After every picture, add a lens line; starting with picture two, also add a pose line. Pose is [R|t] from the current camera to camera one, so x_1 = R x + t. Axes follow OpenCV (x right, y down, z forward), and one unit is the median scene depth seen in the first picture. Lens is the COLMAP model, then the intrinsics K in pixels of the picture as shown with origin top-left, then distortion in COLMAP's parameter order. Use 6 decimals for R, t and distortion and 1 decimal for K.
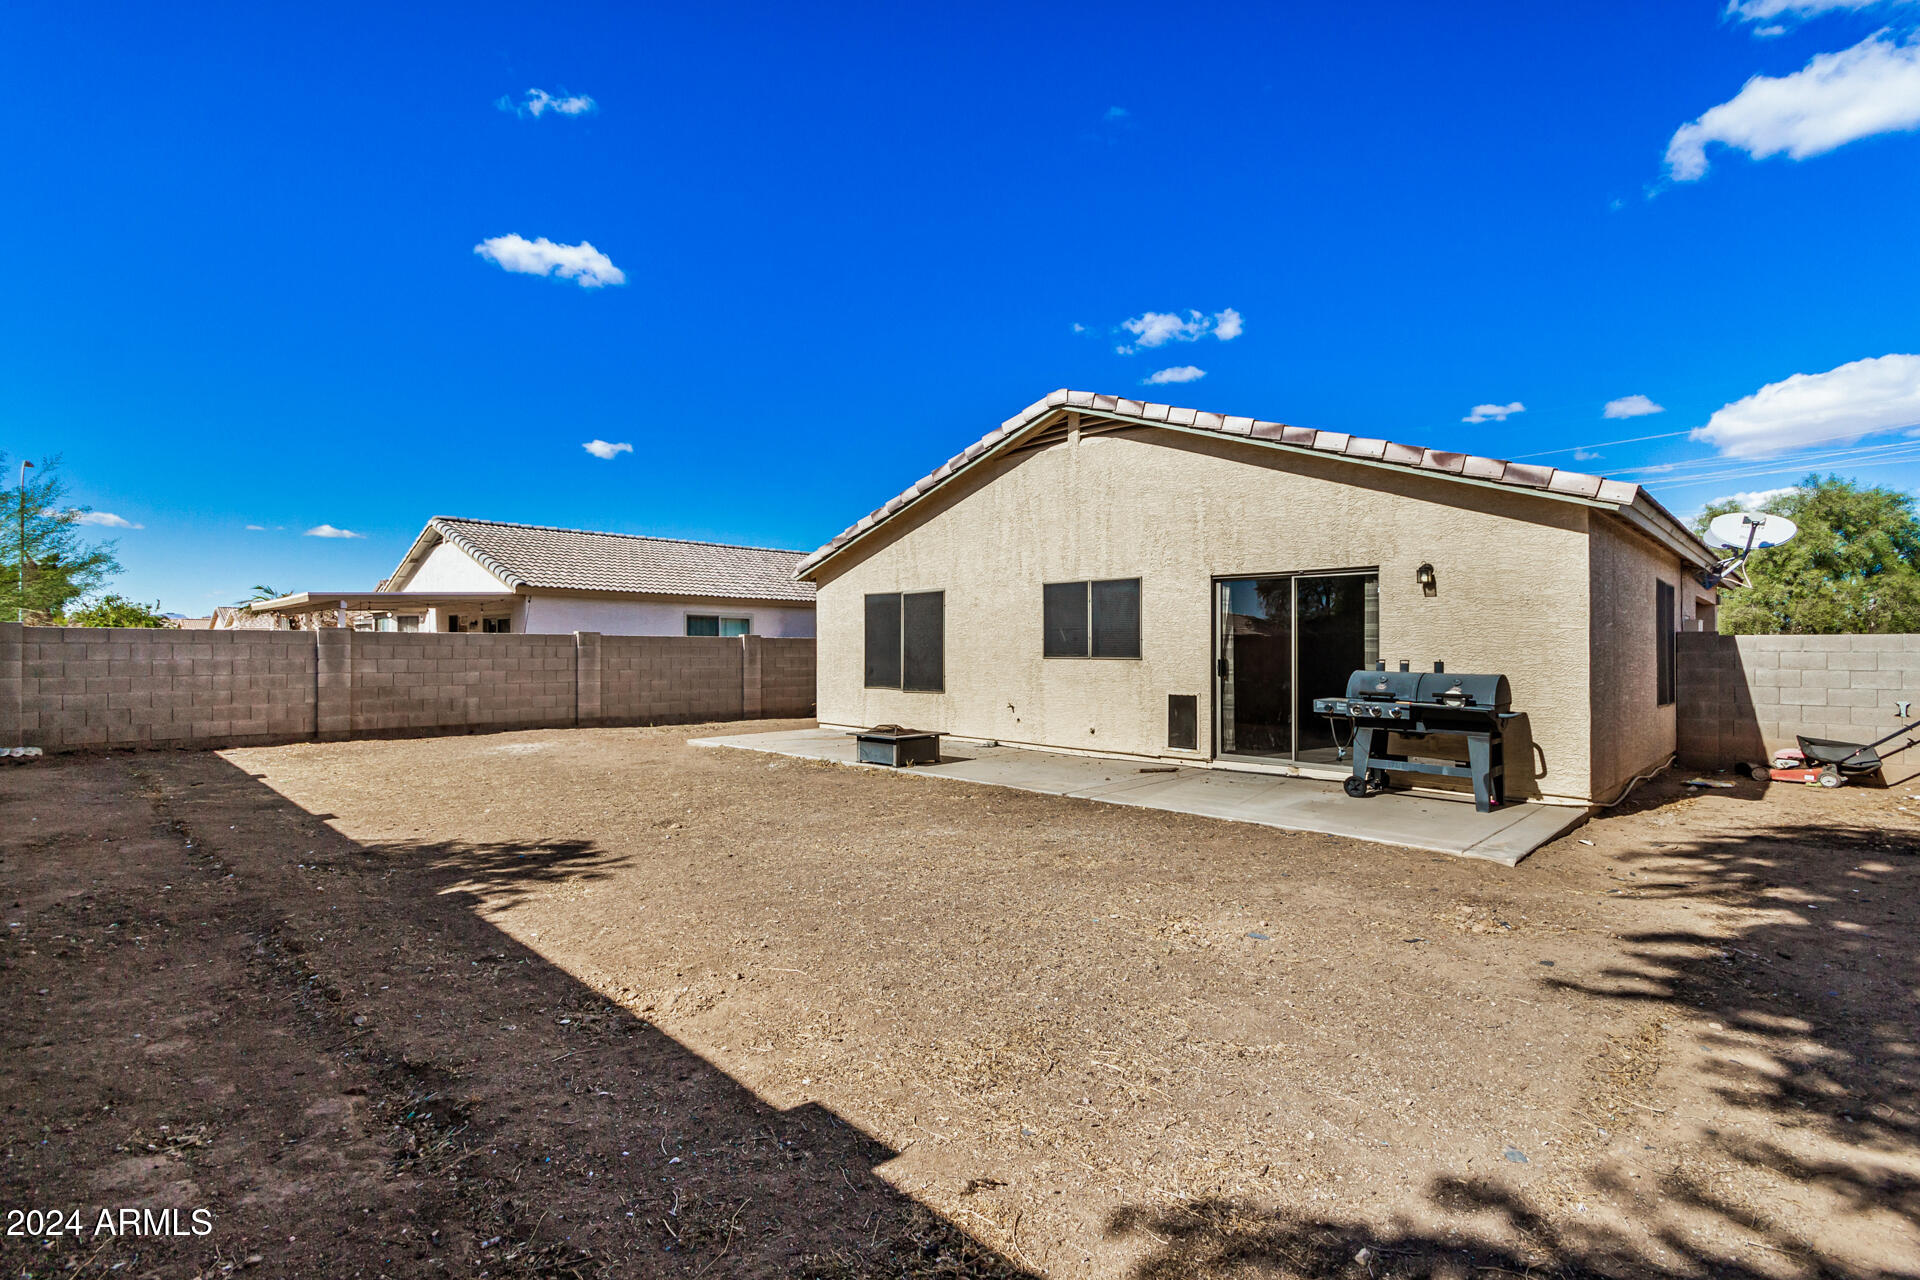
lens RADIAL K [[895.1, 0, 970.9], [0, 895.1, 635.8], [0, 0, 1]] dist [0.000638, 0.001709]
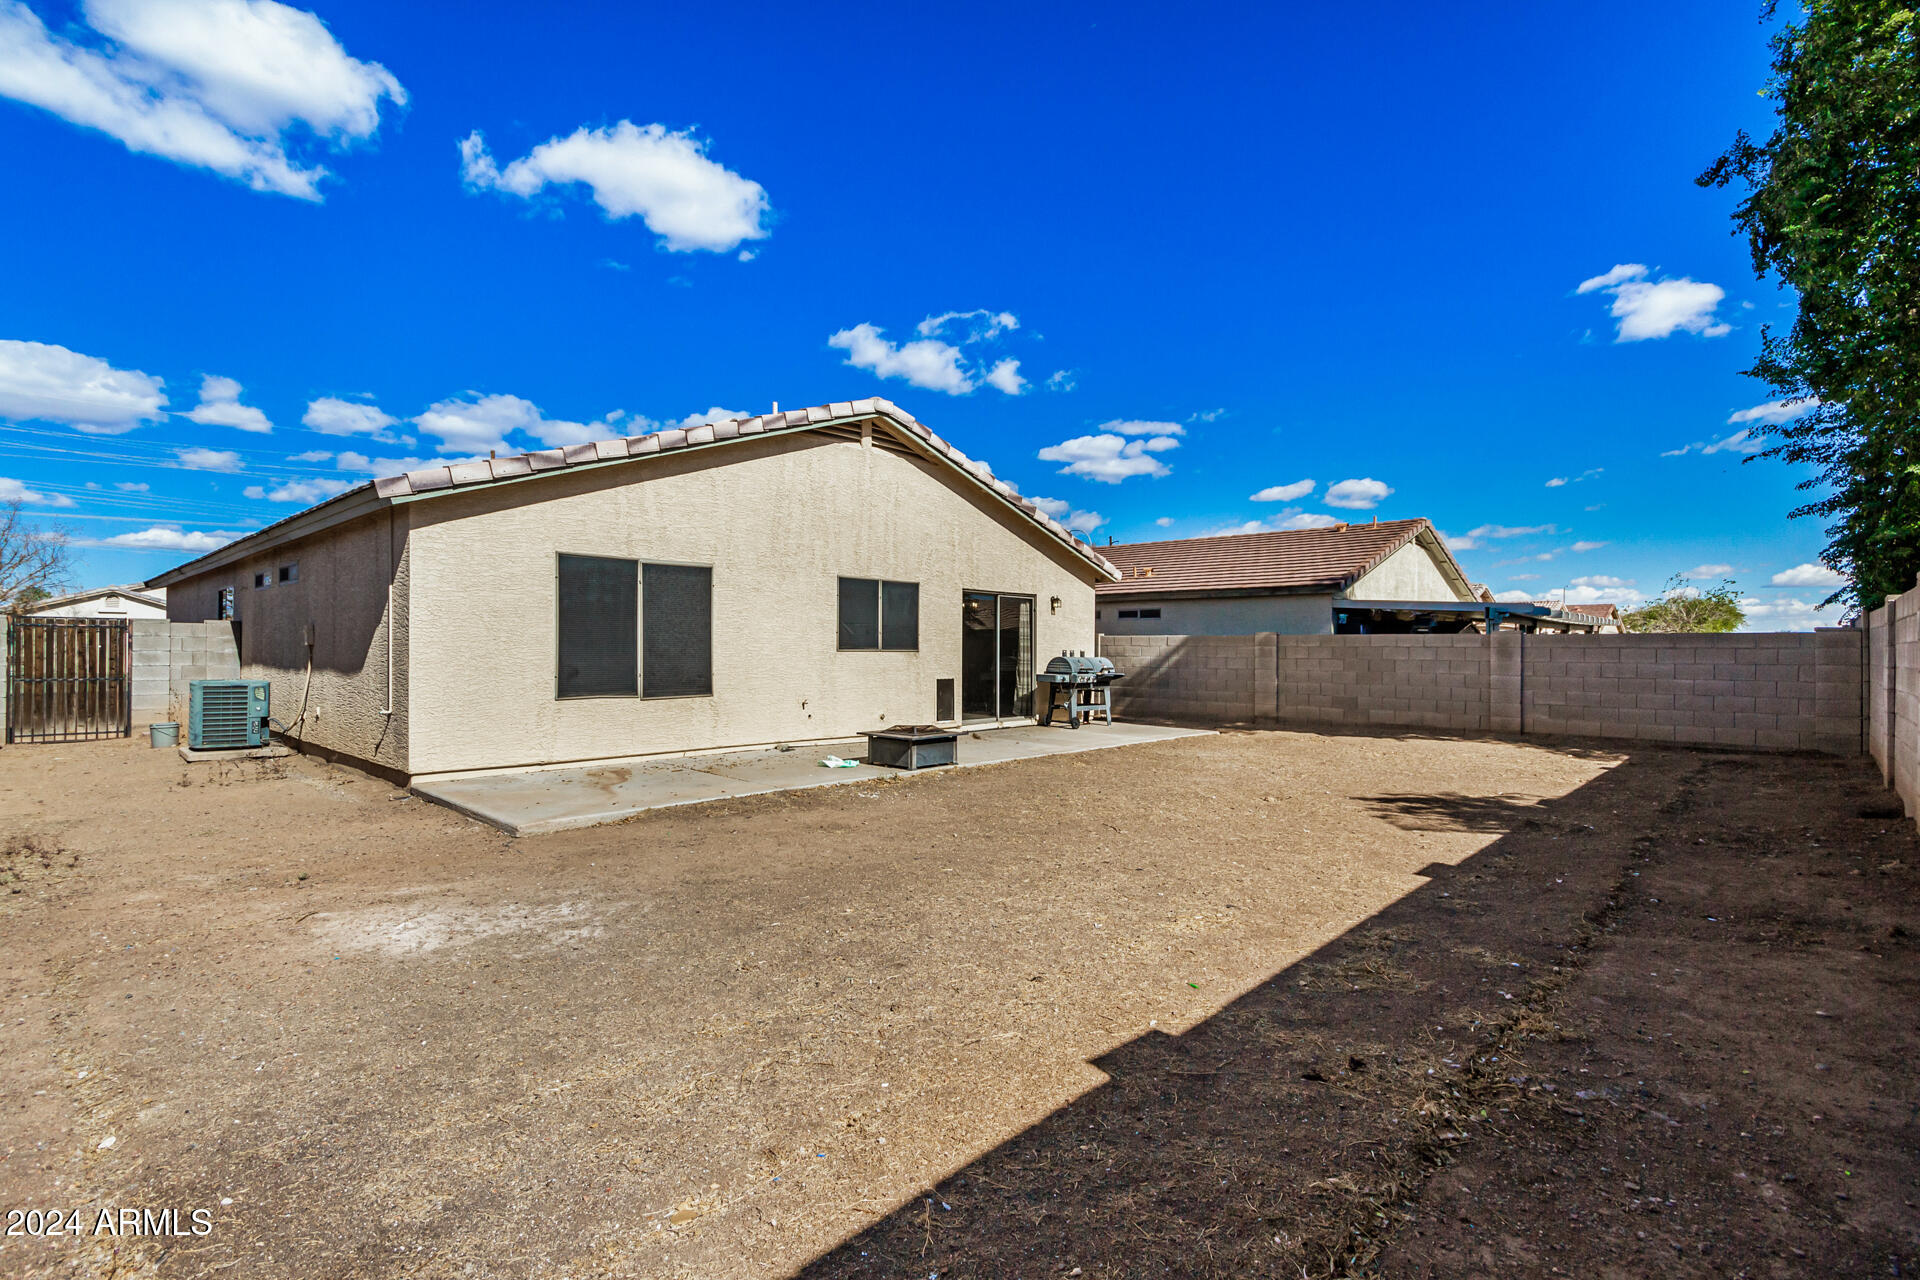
lens RADIAL K [[895.1, 0, 968.0], [0, 895.1, 648.3], [0, 0, 1]] dist [0.000638, 0.001709]
pose [[-0.015098, -0.001719, 0.999885, -0.795604], [-0.020568, 0.999787, 0.001408, 0.015366], [-0.999674, -0.020544, -0.015130, 0.748524]]
